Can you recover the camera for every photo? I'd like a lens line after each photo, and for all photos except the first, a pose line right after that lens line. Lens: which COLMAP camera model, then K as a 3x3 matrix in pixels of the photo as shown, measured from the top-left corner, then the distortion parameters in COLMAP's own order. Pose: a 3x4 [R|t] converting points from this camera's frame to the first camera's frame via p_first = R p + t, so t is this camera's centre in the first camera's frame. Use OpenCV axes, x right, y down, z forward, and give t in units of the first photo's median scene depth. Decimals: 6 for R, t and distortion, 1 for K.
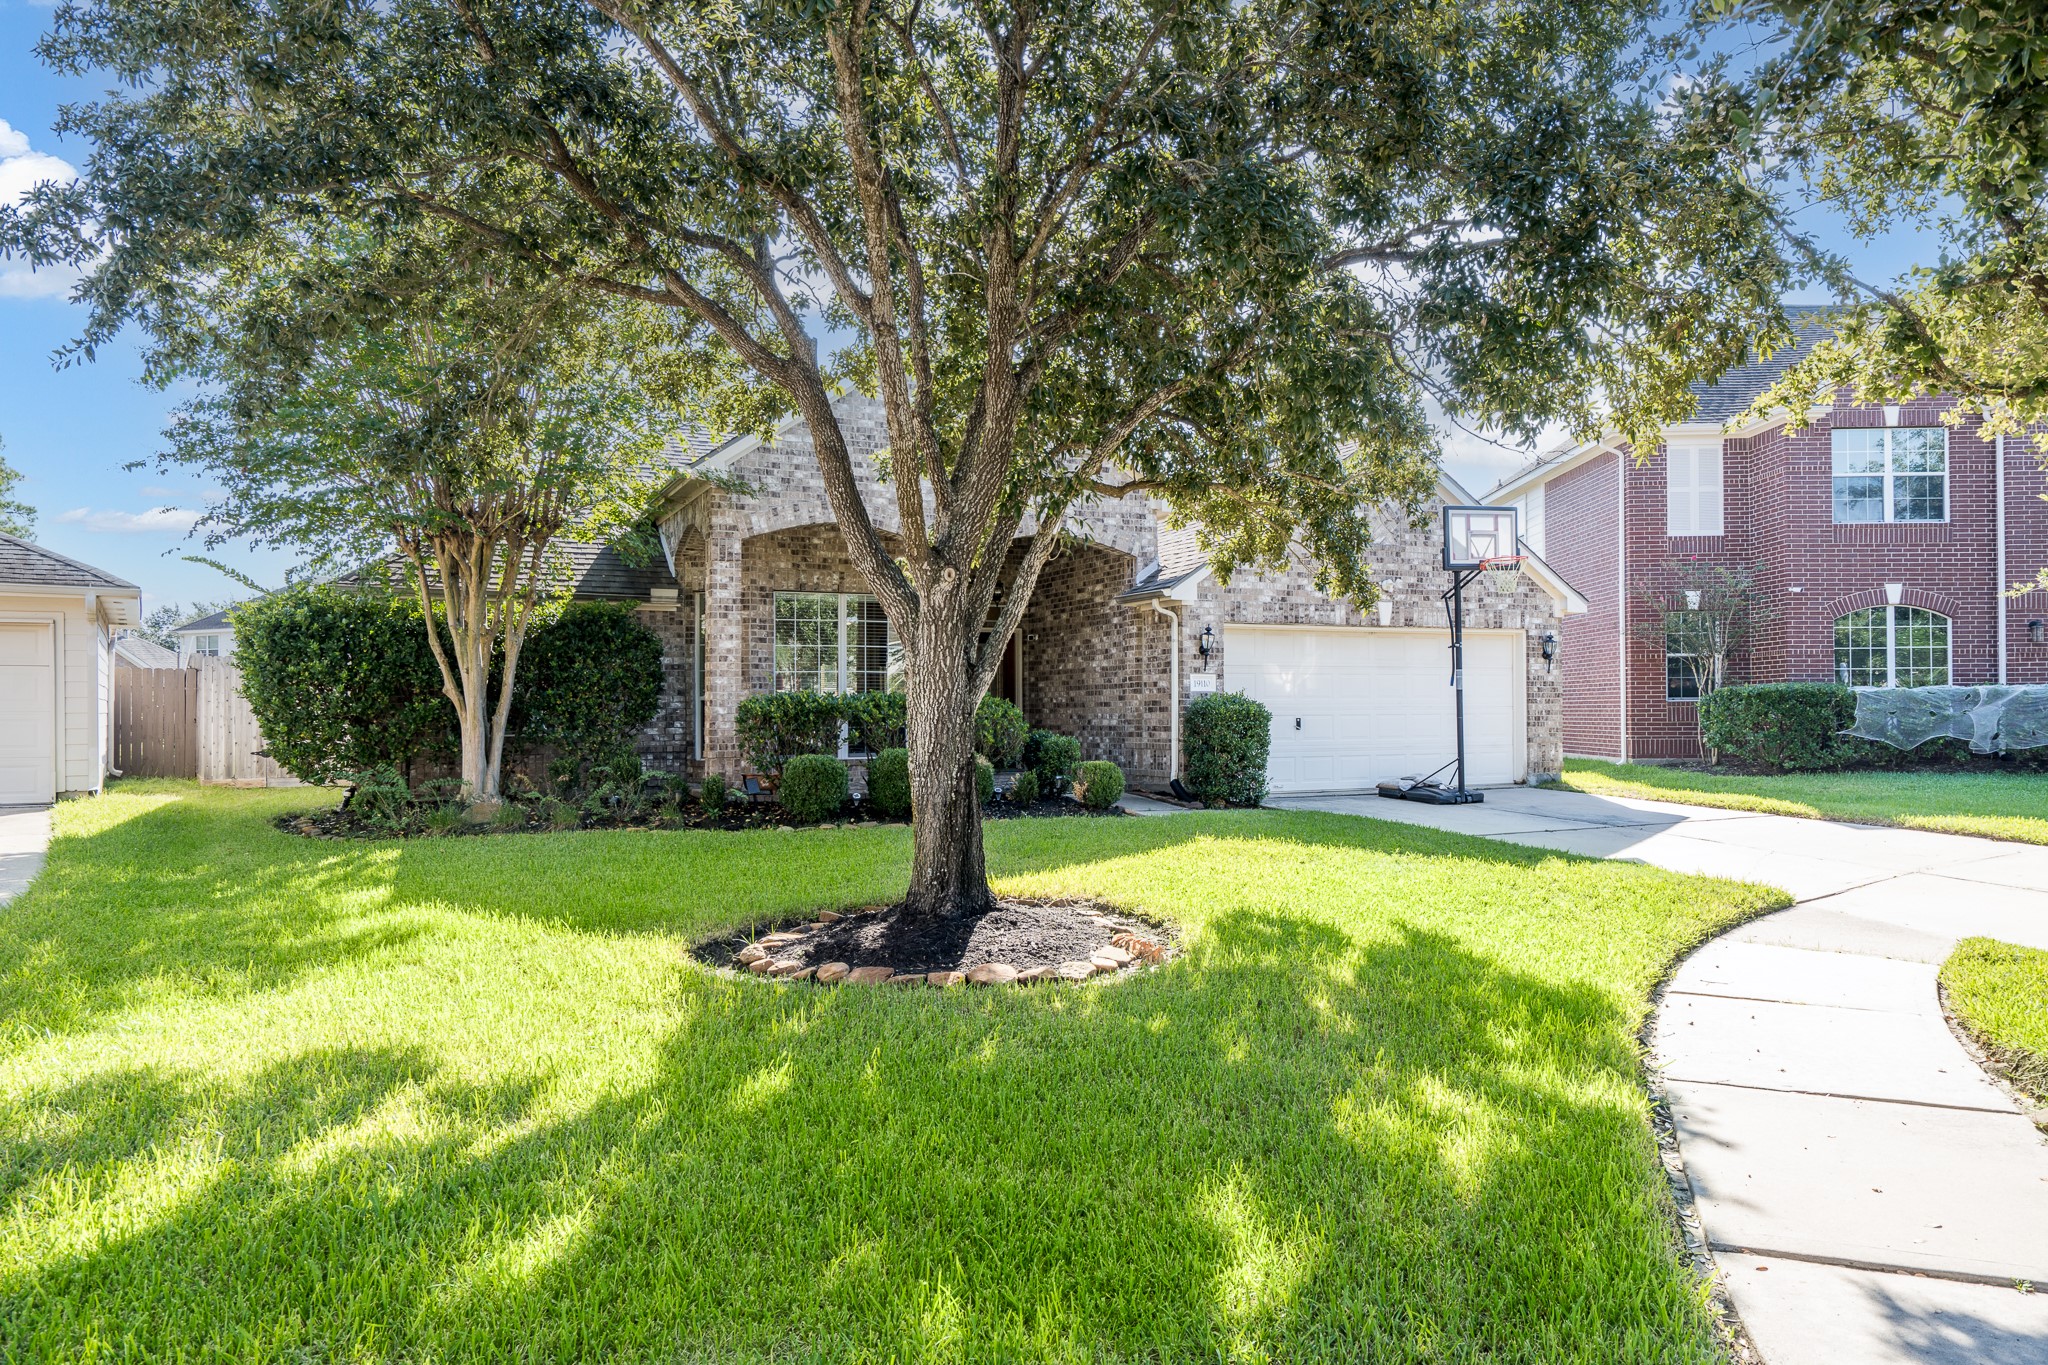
lens RADIAL K [[1342.9, 0, 1024.0], [0, 1342.9, 682.5], [0, 0, 1]] dist [0.002382, -0.000574]
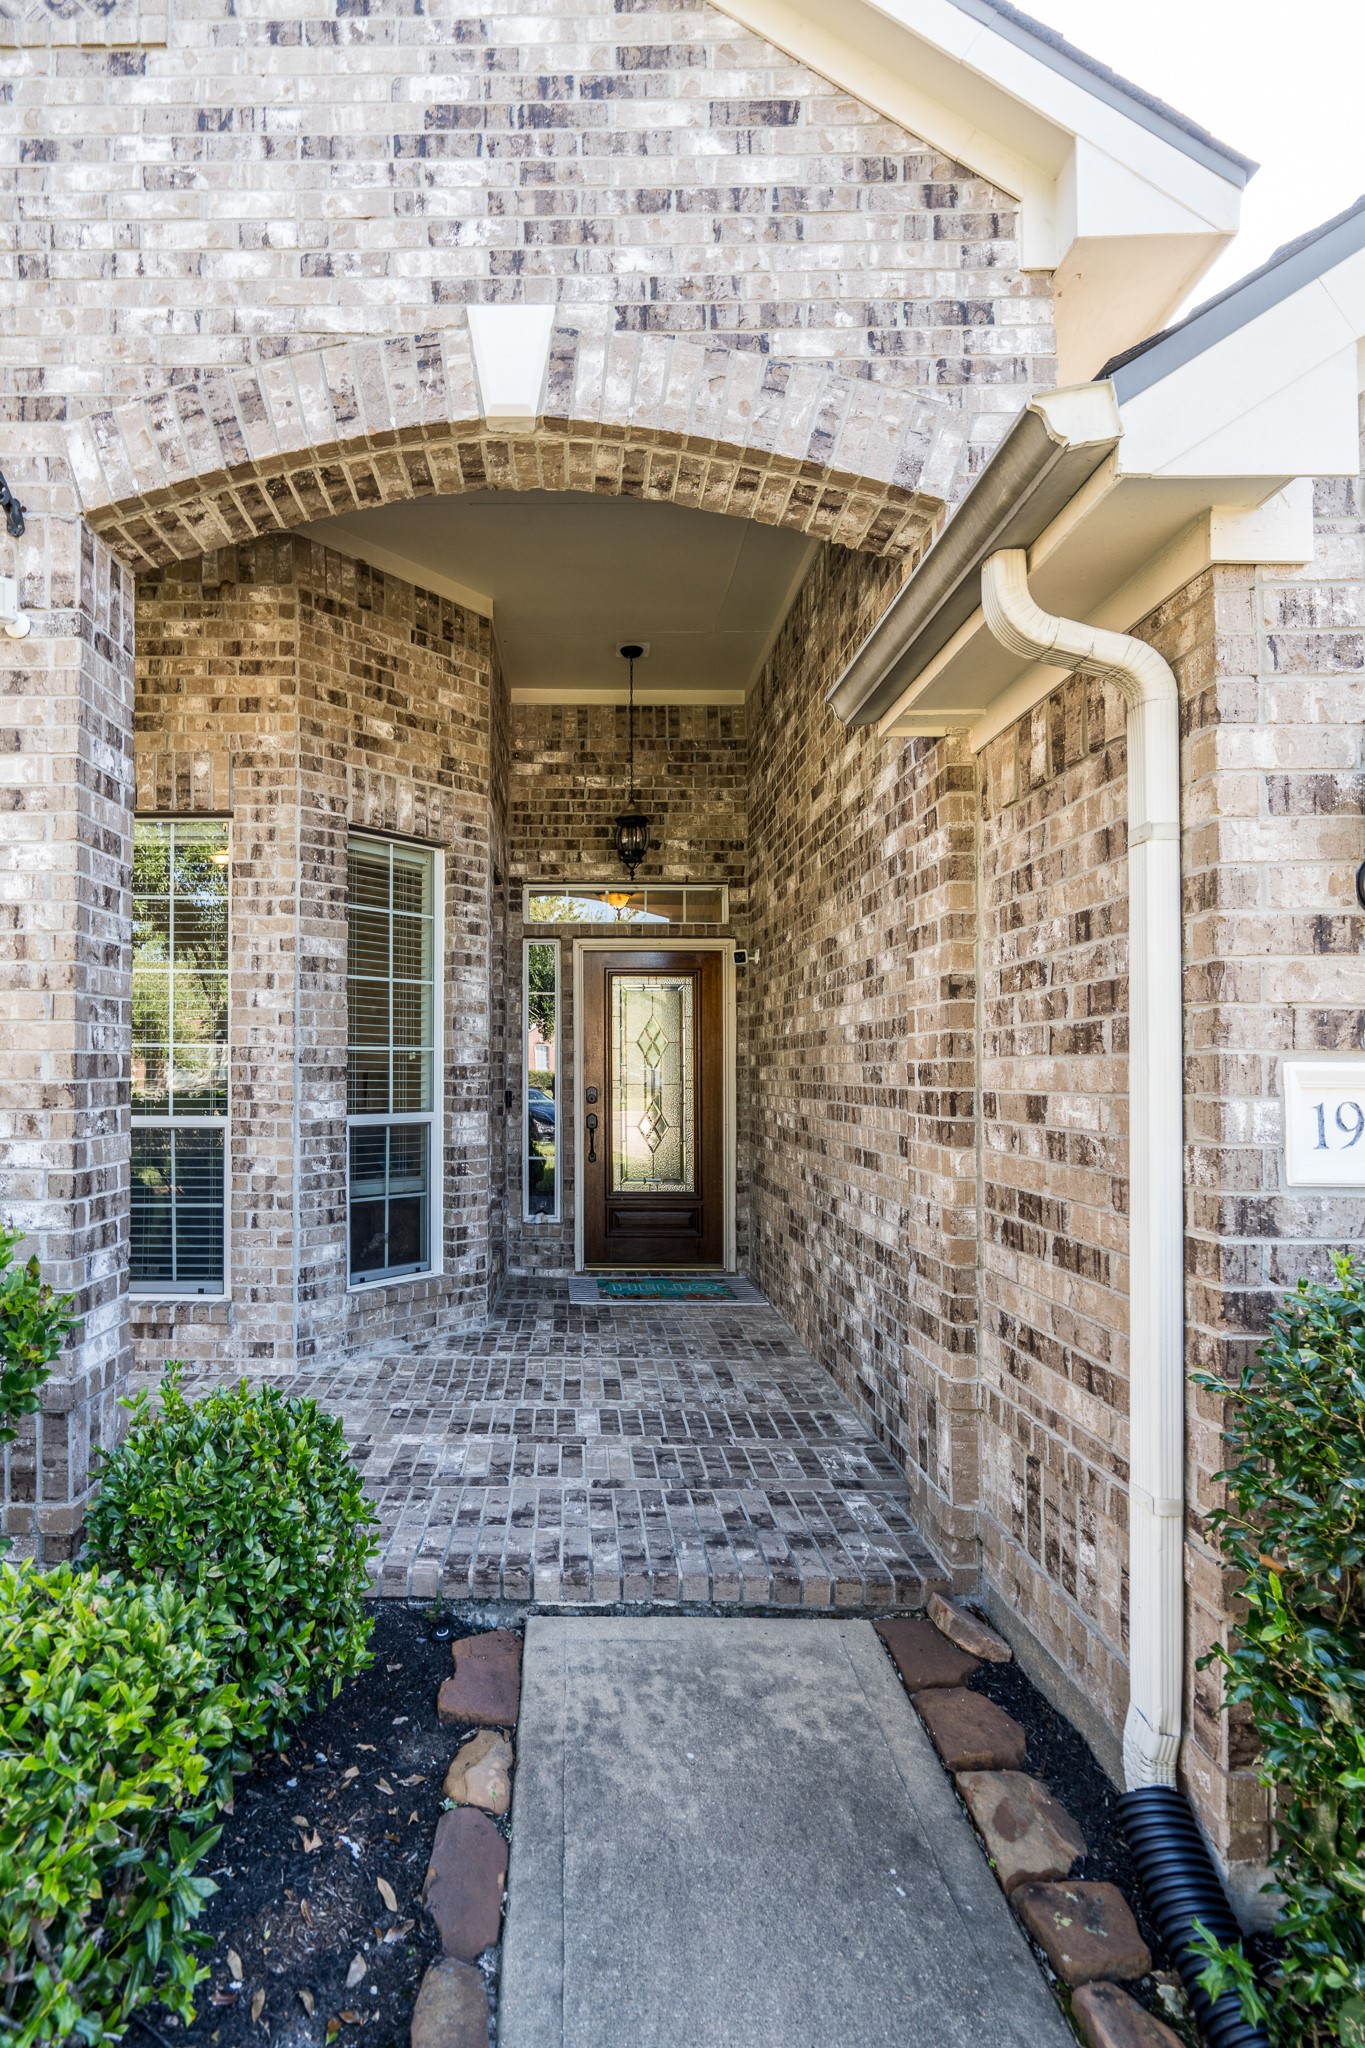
lens RADIAL K [[975.1, 0, 558.7], [0, 975.1, 1046.5], [0, 0, 1]] dist [-0.000433, 0.000493]
pose [[0.903109, -0.004156, -0.429392, 0.095614], [0.003628, 0.999991, -0.002048, -0.007399], [0.429397, 0.000291, 0.903116, 0.843672]]
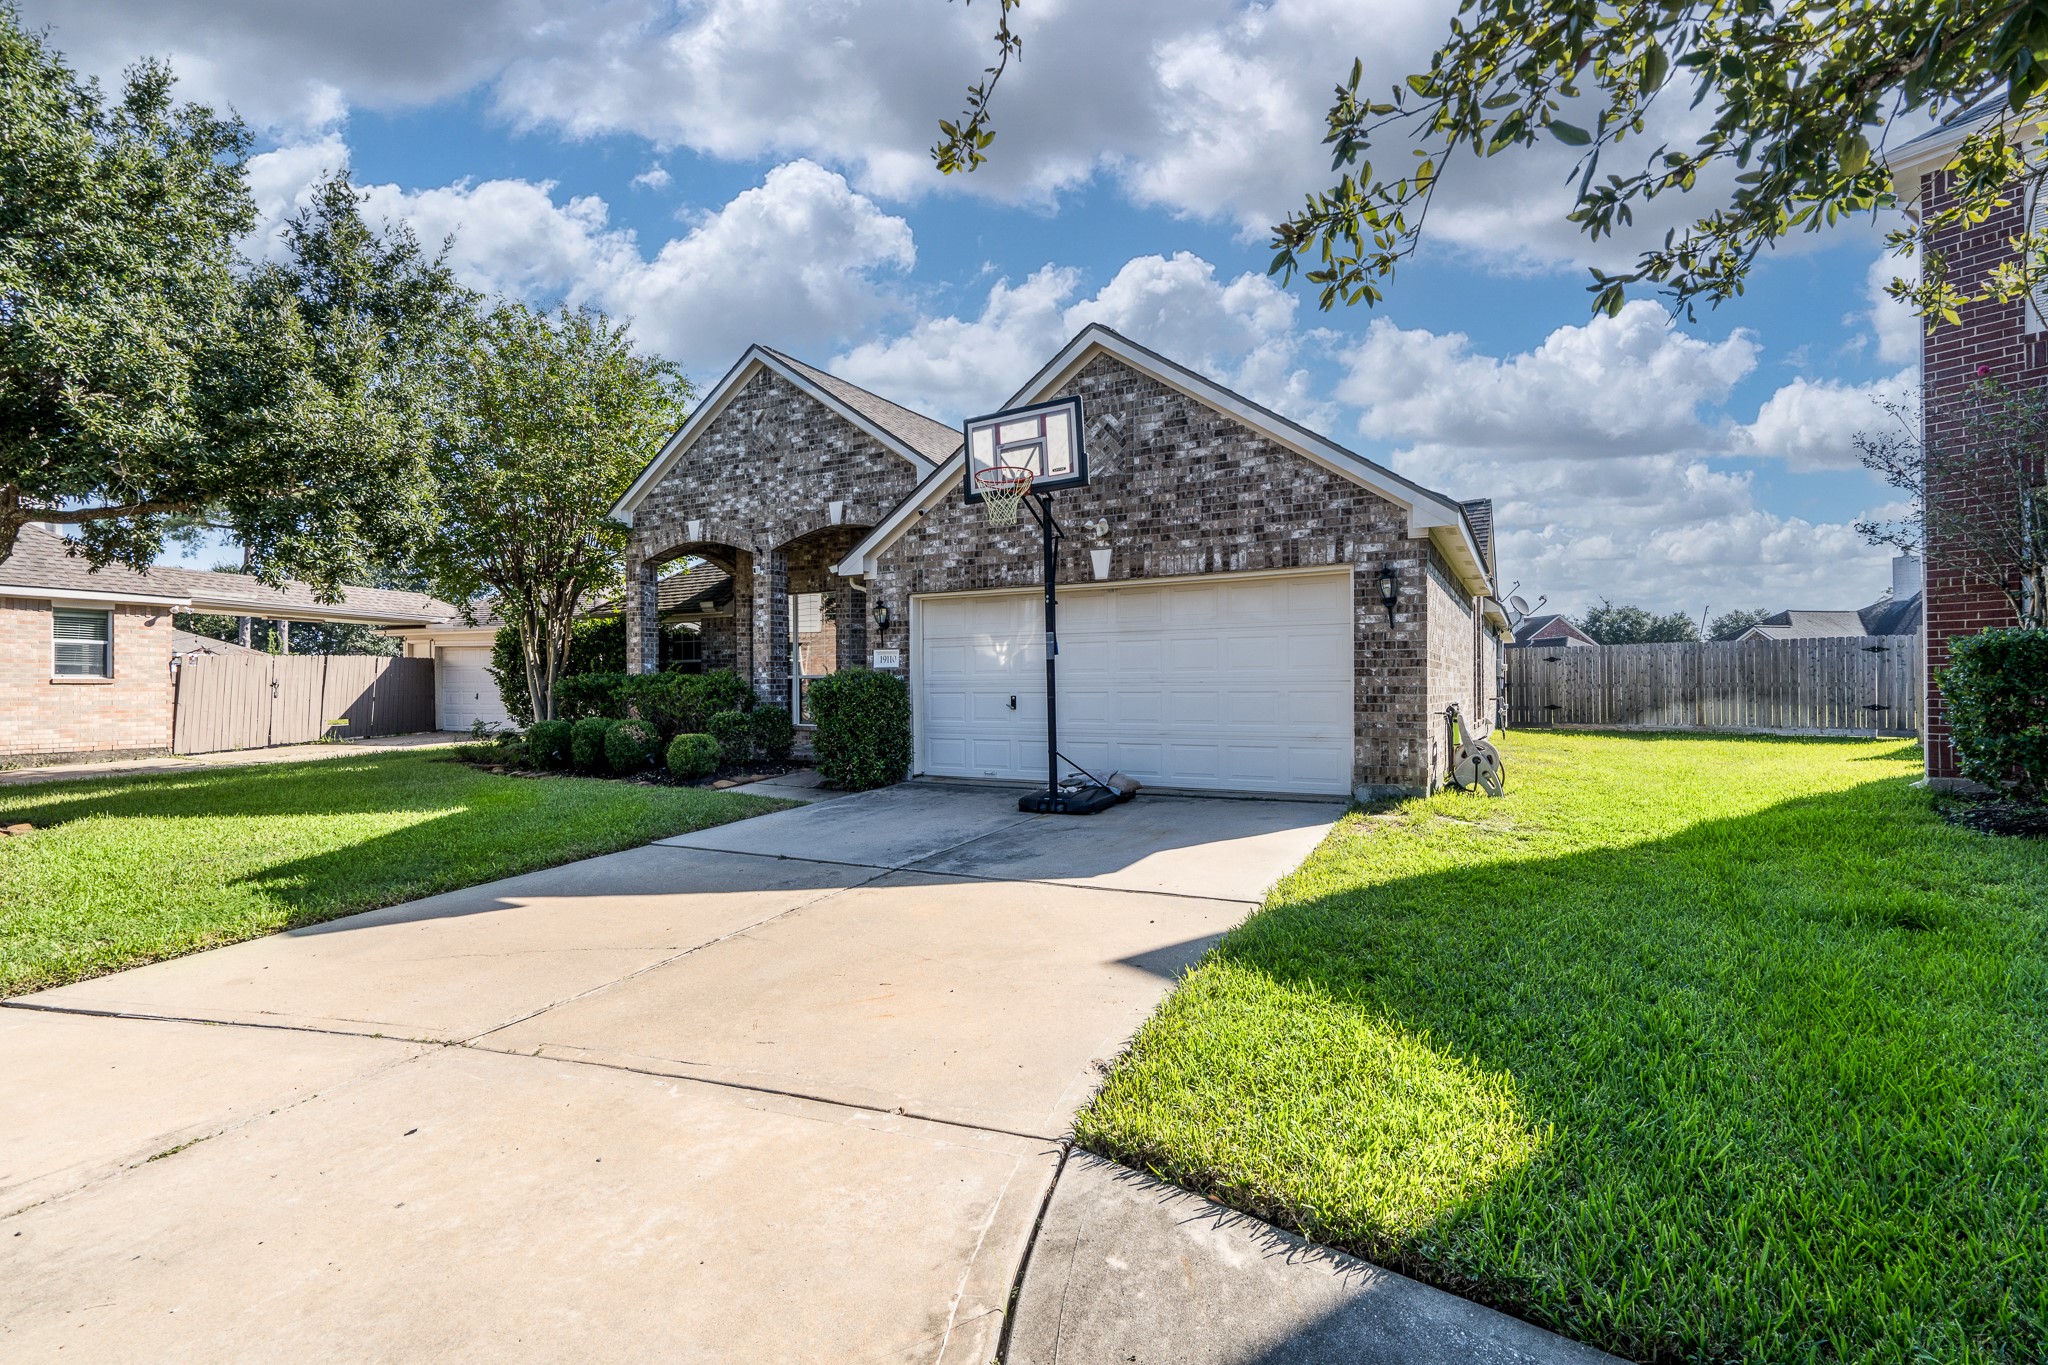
lens RADIAL K [[920.0, 0, 1024.0], [0, 920.0, 682.5], [0, 0, 1]] dist [-0.001841, 0.000347]
pose [[0.600840, -0.003435, -0.799362, 0.697019], [0.017780, 0.999801, 0.009067, 0.012905], [0.799172, -0.019660, 0.600781, 0.658720]]
